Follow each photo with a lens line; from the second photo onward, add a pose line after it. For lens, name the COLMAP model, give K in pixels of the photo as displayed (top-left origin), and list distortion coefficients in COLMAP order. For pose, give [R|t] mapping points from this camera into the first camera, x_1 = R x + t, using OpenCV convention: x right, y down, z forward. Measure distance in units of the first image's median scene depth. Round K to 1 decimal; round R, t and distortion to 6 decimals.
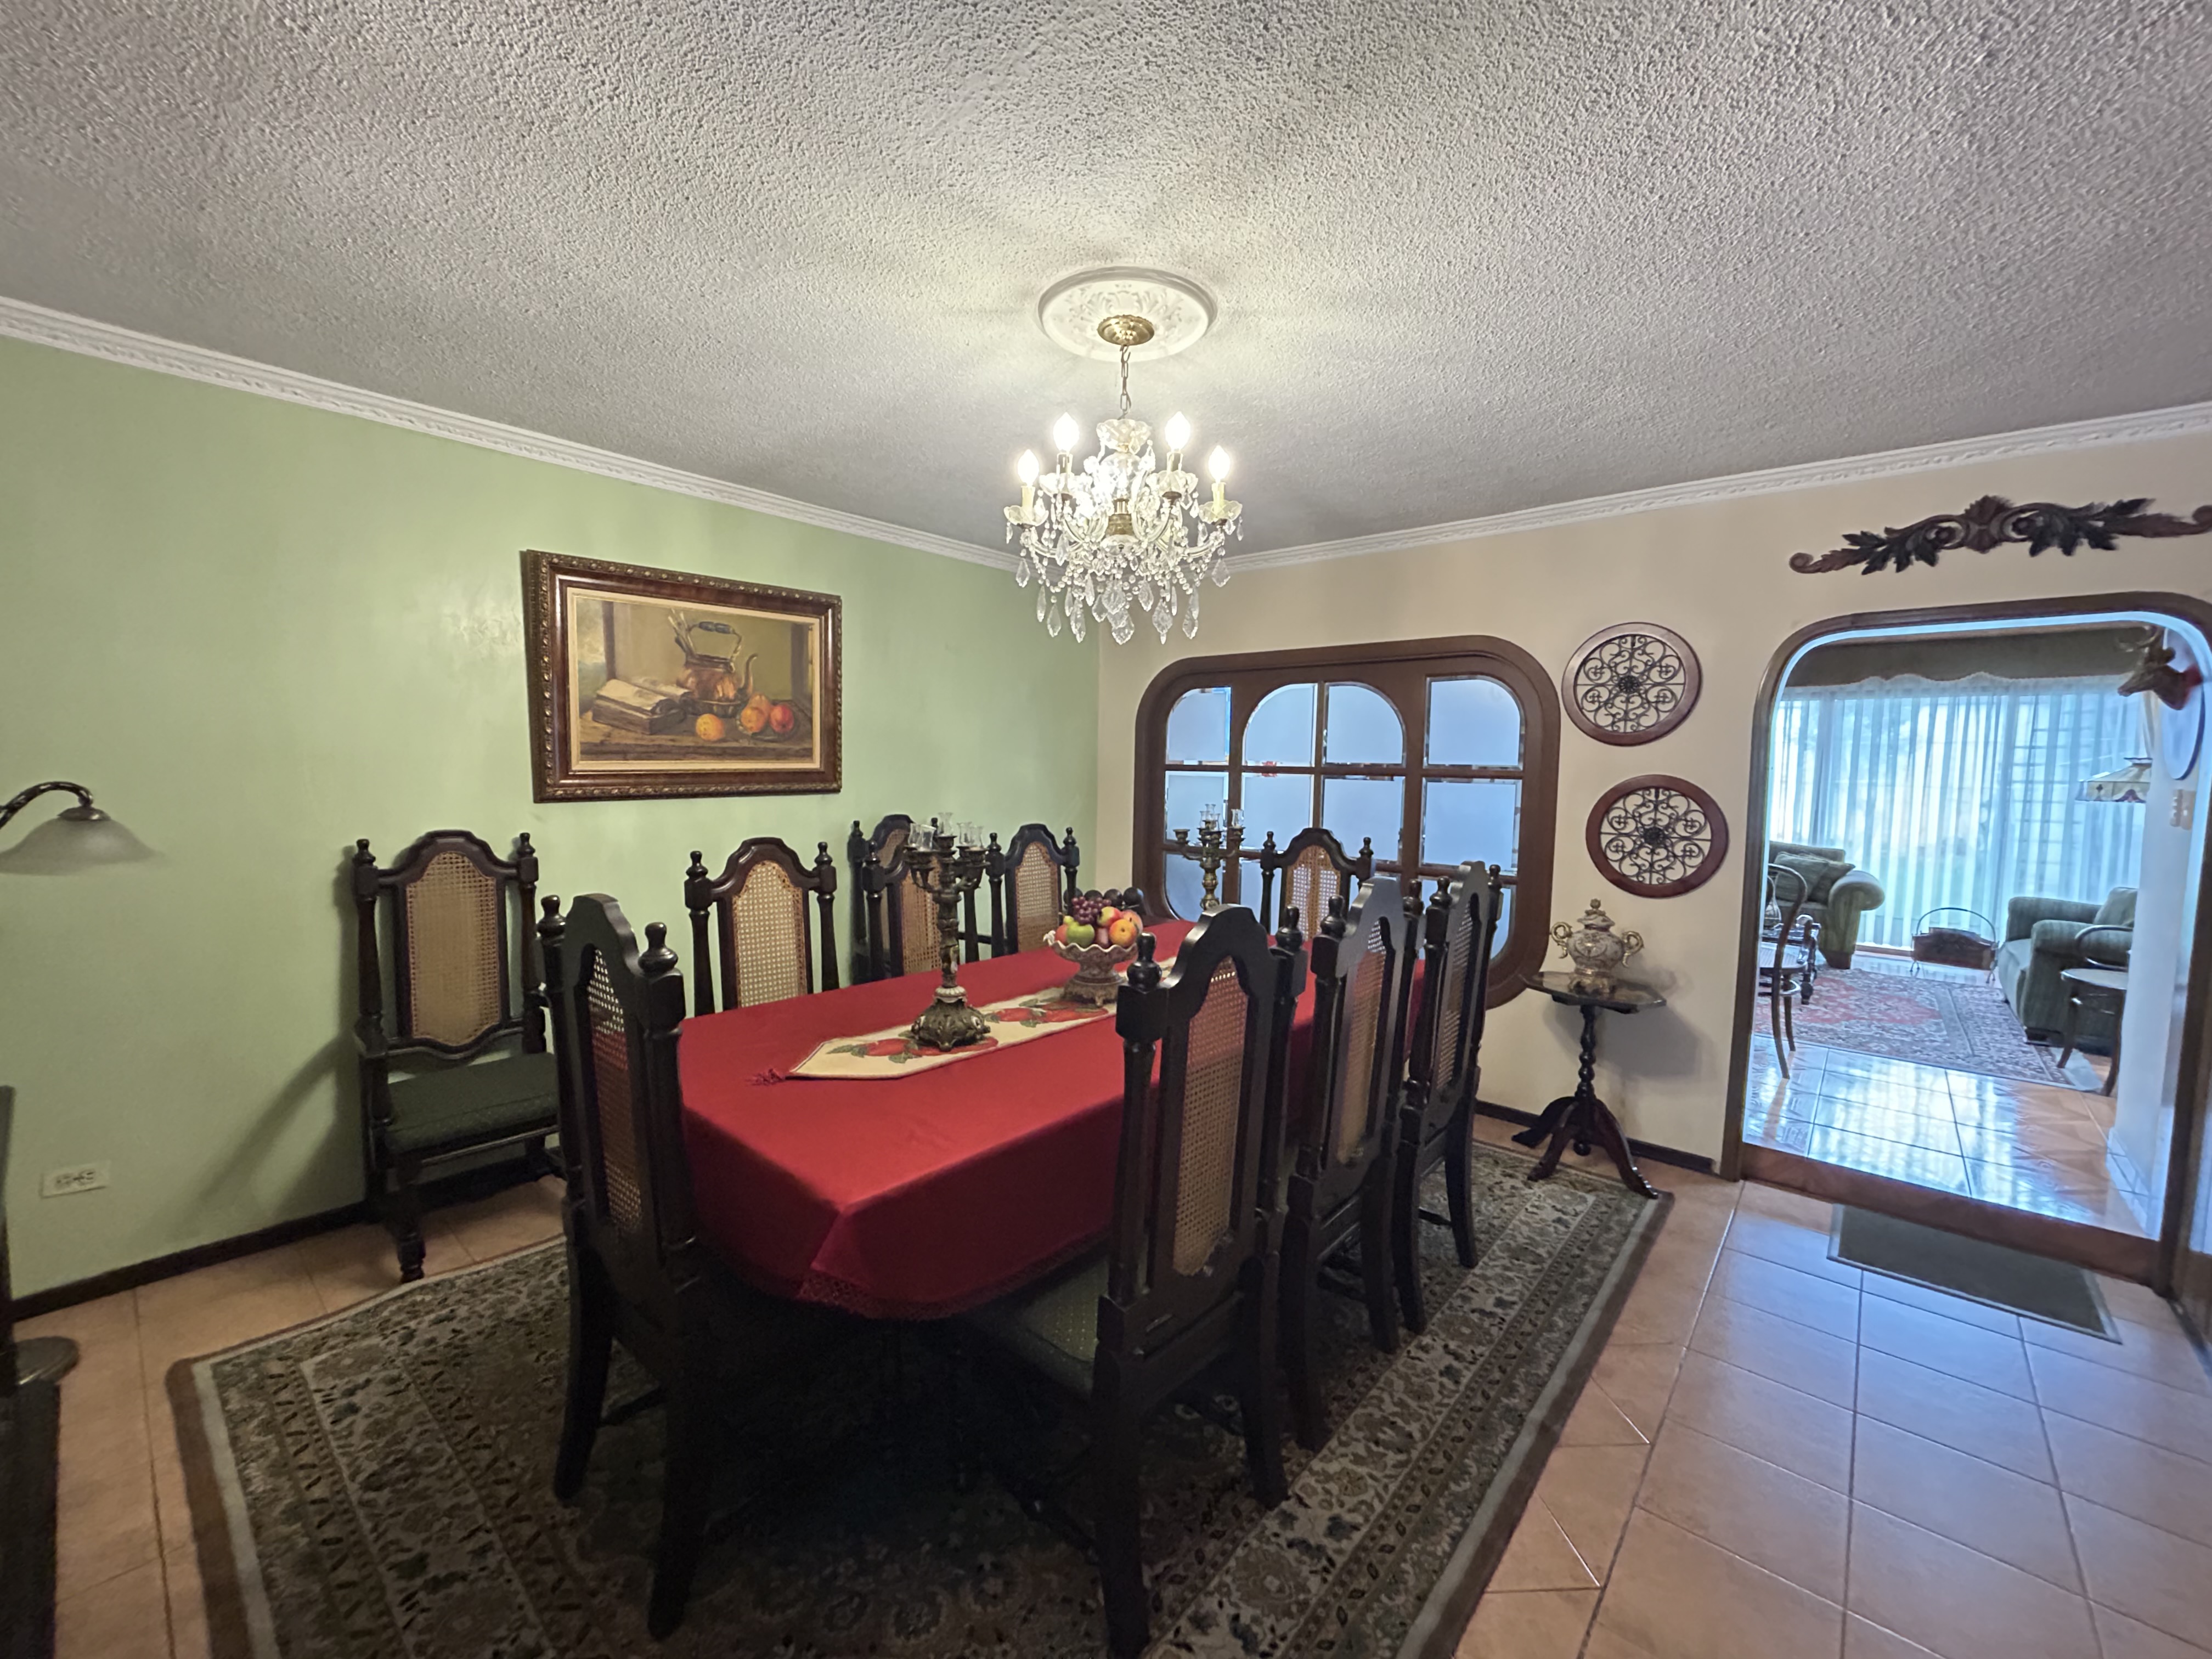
lens RADIAL K [[894.4, 0, 1080.8], [0, 894.4, 837.1], [0, 0, 1]] dist [-0.001950, -0.000273]
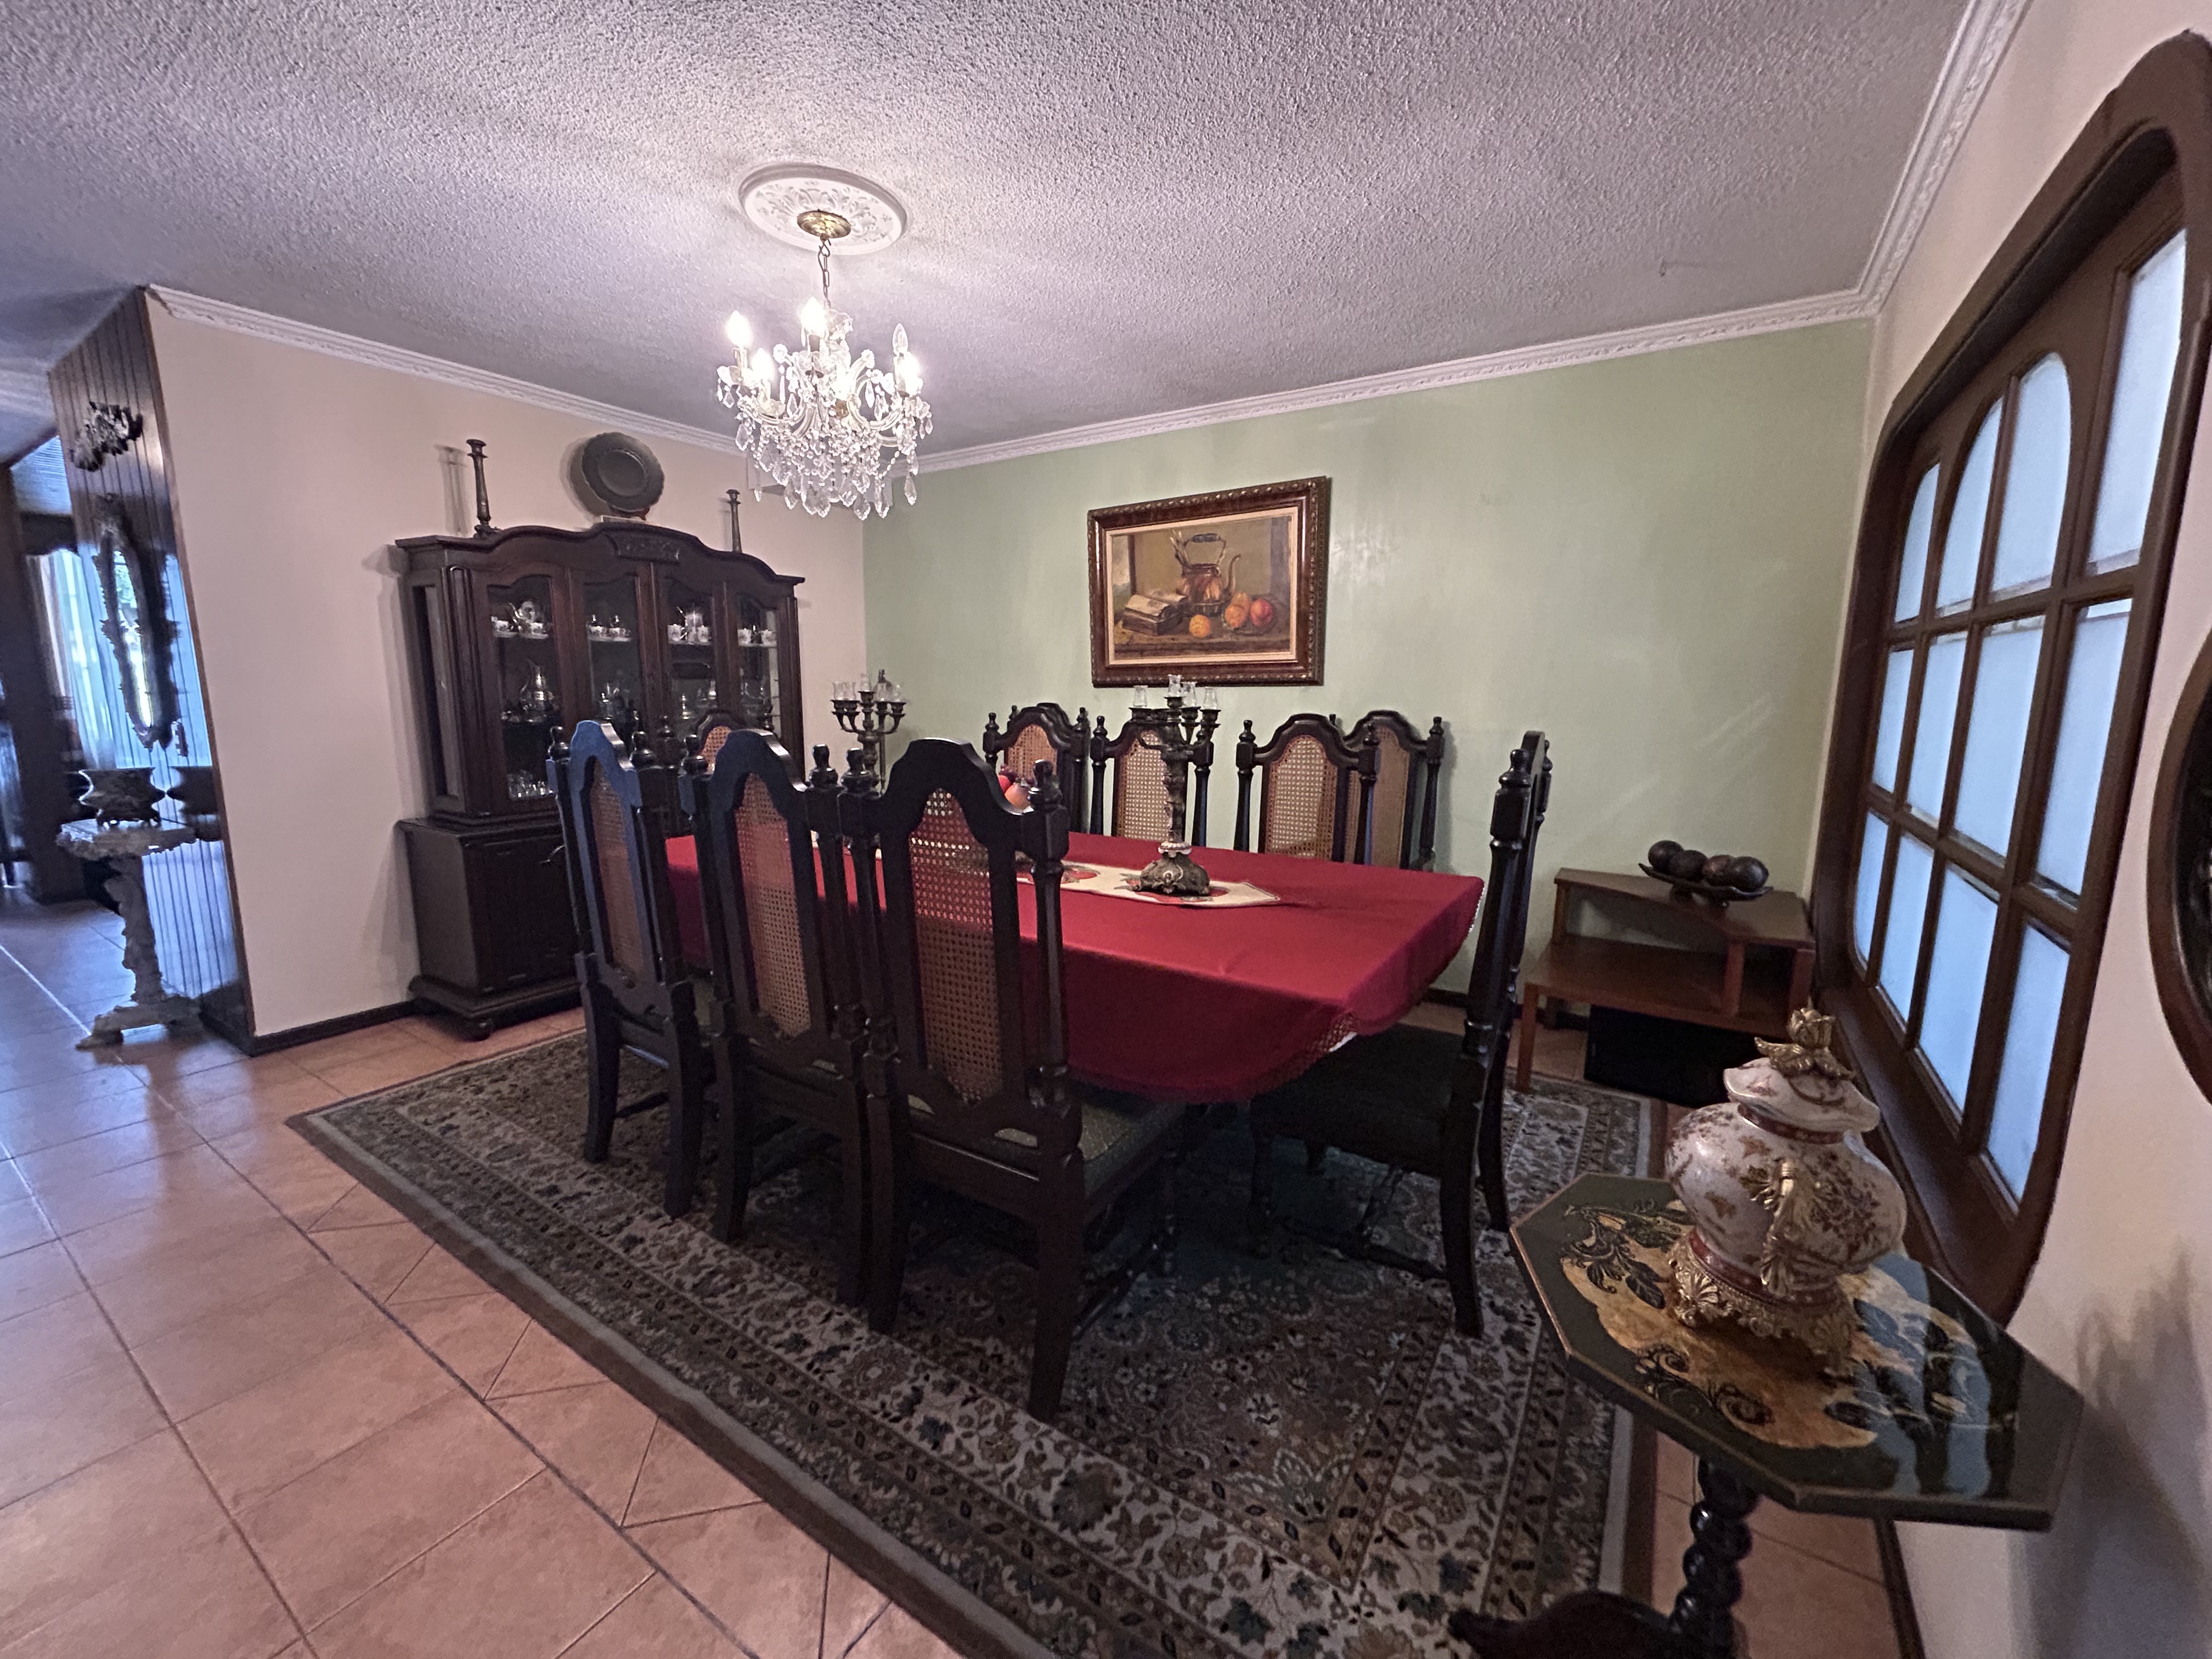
lens RADIAL K [[900.5, 0, 1099.4], [0, 900.5, 821.9], [0, 0, 1]] dist [-0.016000, 0.009918]
pose [[0.145943, 0.130286, -0.980676, 0.806516], [-0.083454, 0.989378, 0.119022, 0.002180], [0.985767, 0.064471, 0.155265, 0.748984]]
